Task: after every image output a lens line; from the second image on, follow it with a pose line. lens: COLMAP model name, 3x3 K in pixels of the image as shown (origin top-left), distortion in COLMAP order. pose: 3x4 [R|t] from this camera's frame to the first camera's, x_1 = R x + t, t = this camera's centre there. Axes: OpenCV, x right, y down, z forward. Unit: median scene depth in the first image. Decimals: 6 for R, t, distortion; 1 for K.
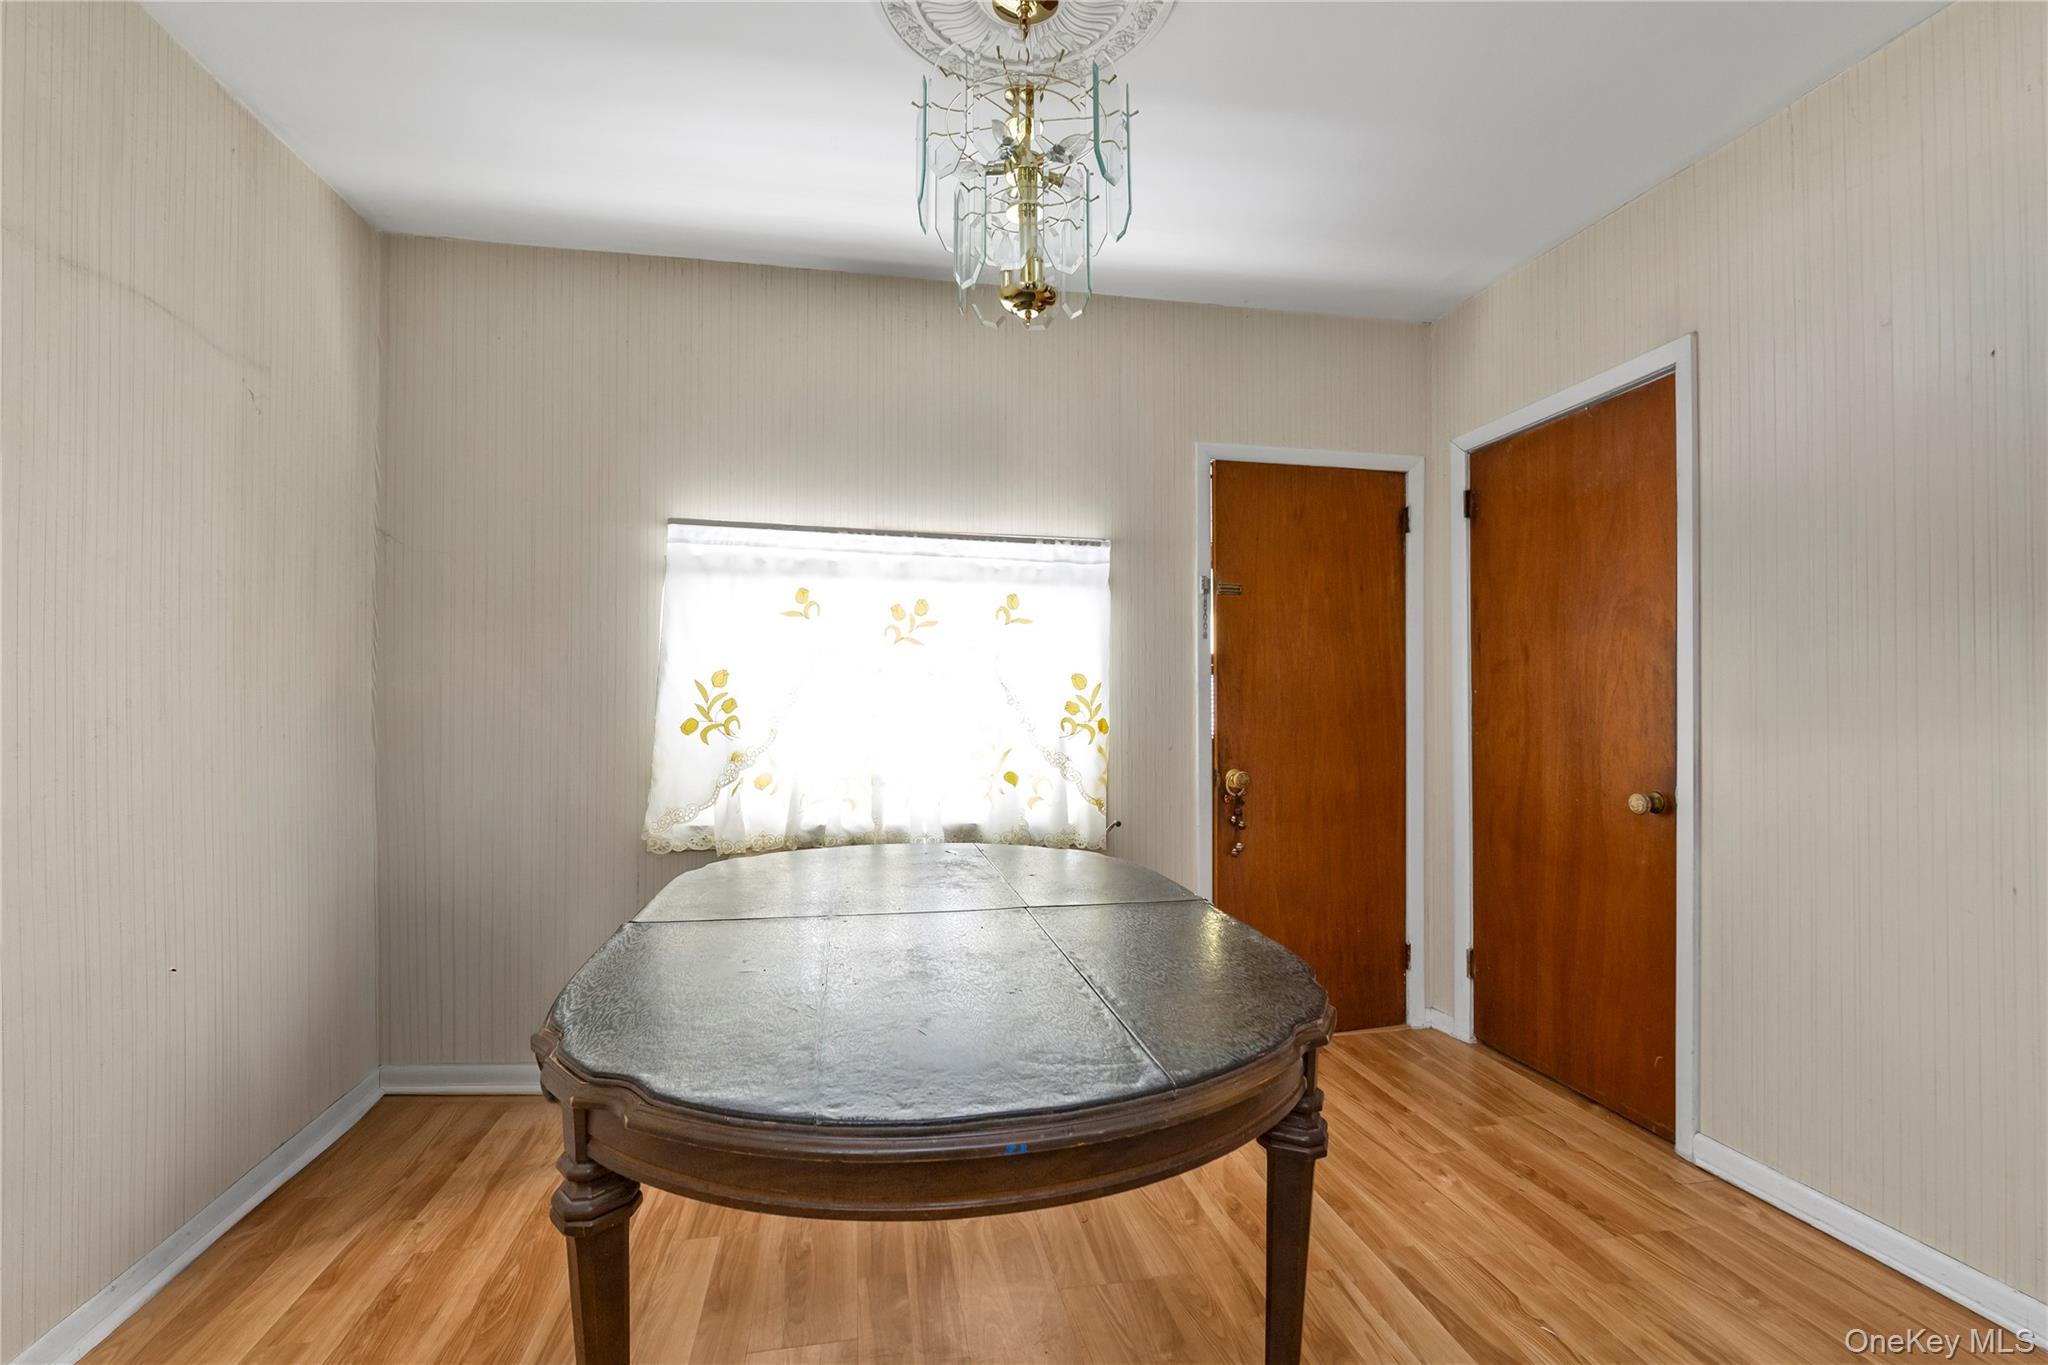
lens RADIAL K [[930.7, 0, 1028.9], [0, 930.7, 680.2], [0, 0, 1]] dist [0.003557, 0.000428]
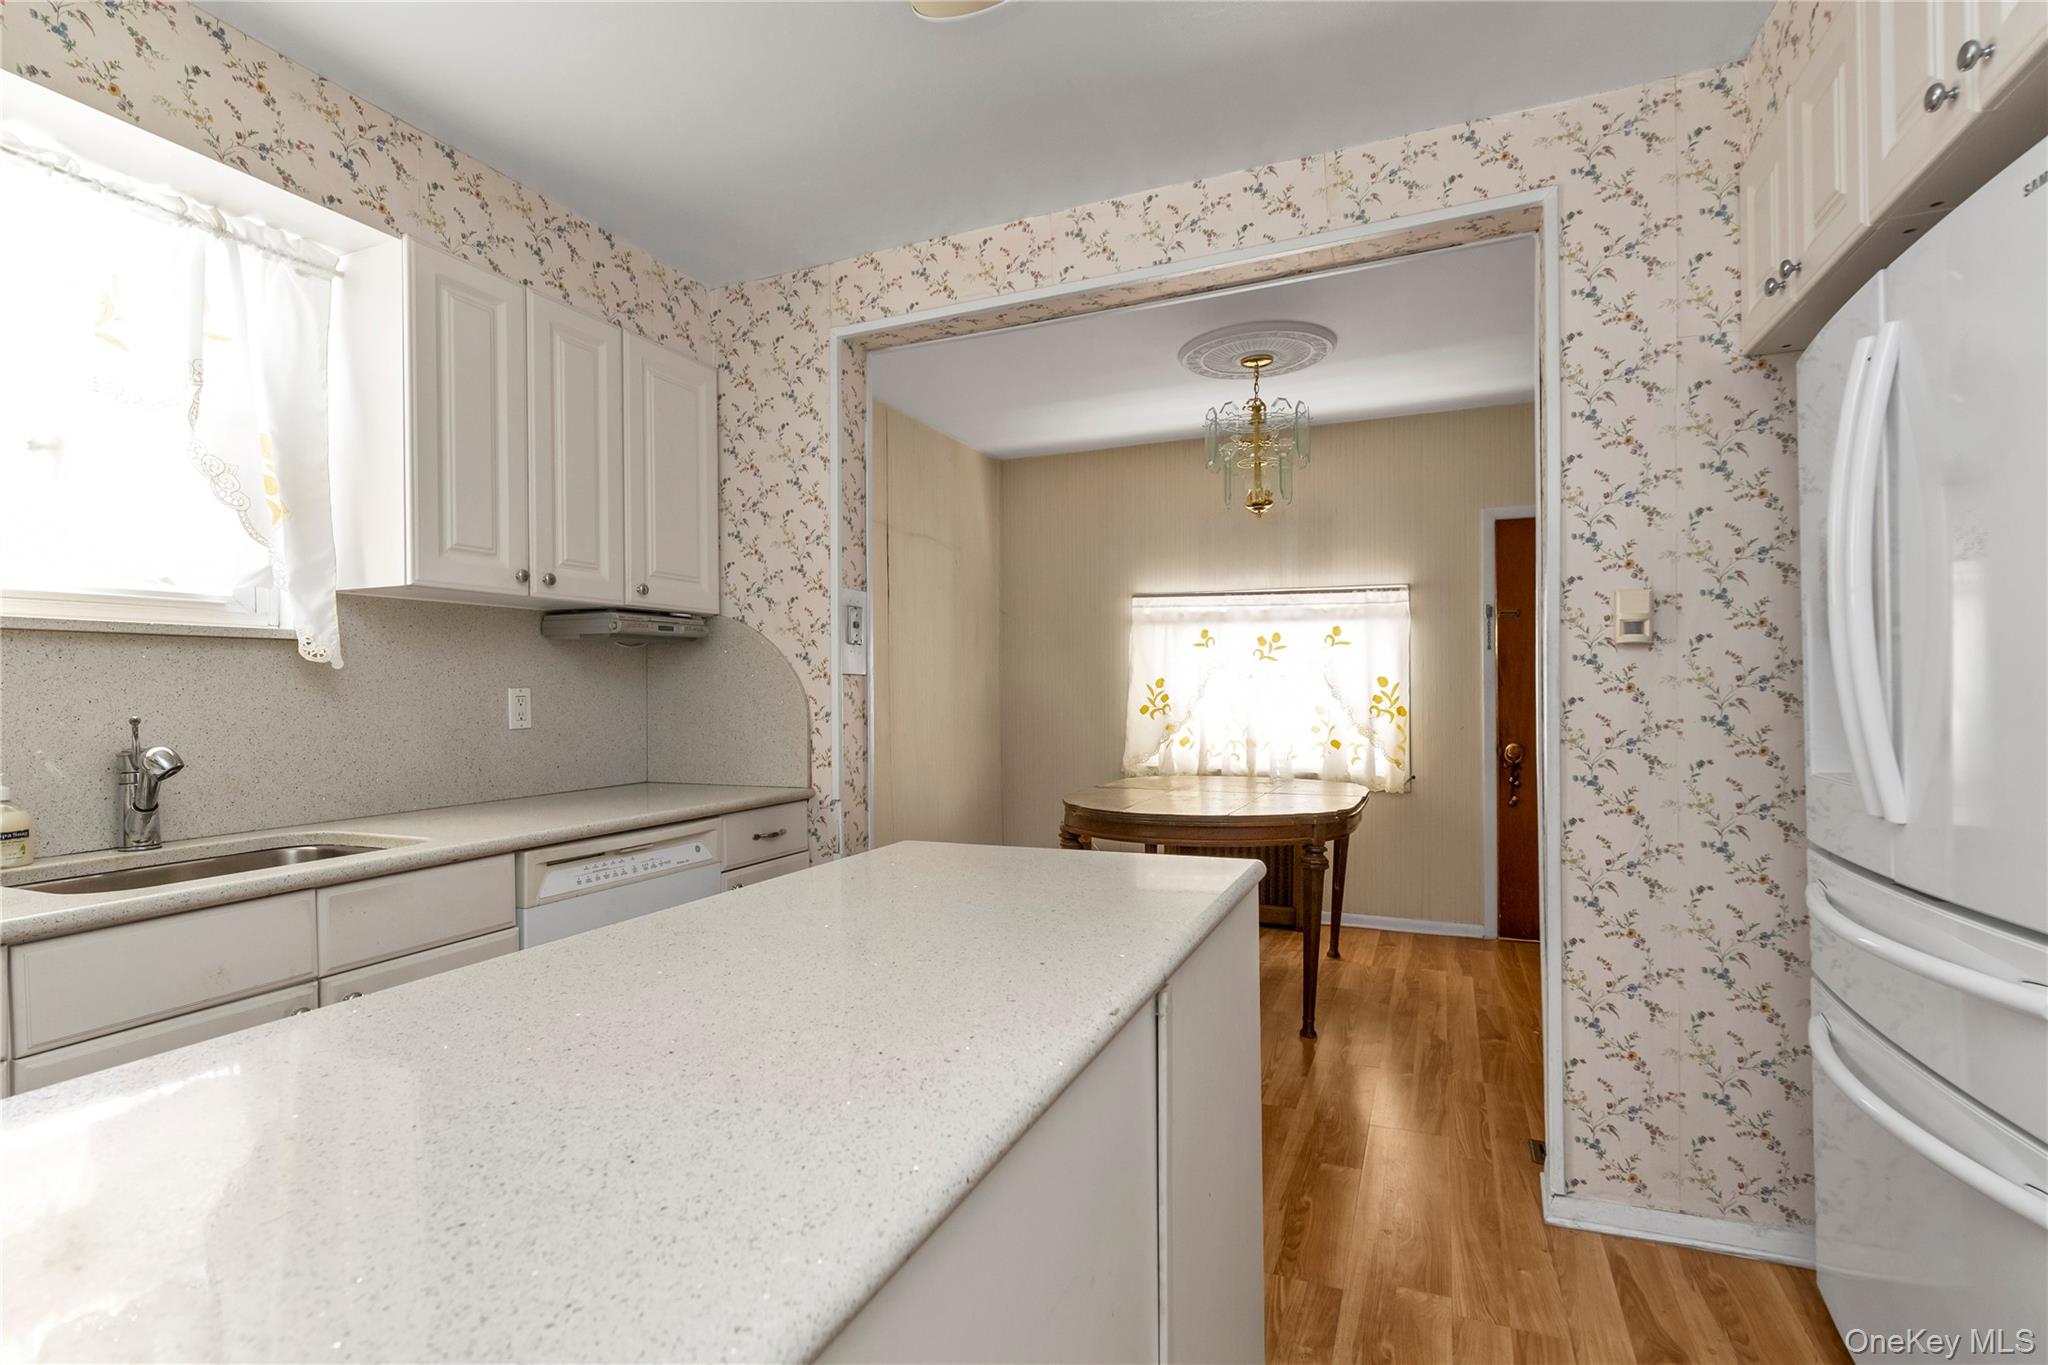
lens RADIAL K [[960.5, 0, 1018.6], [0, 960.5, 687.8], [0, 0, 1]] dist [-0.000210, -0.000016]
pose [[0.840555, -0.007712, -0.541672, 0.416834], [0.015754, 0.999824, 0.010211, -0.014653], [0.541498, -0.017116, 0.840528, -0.661702]]
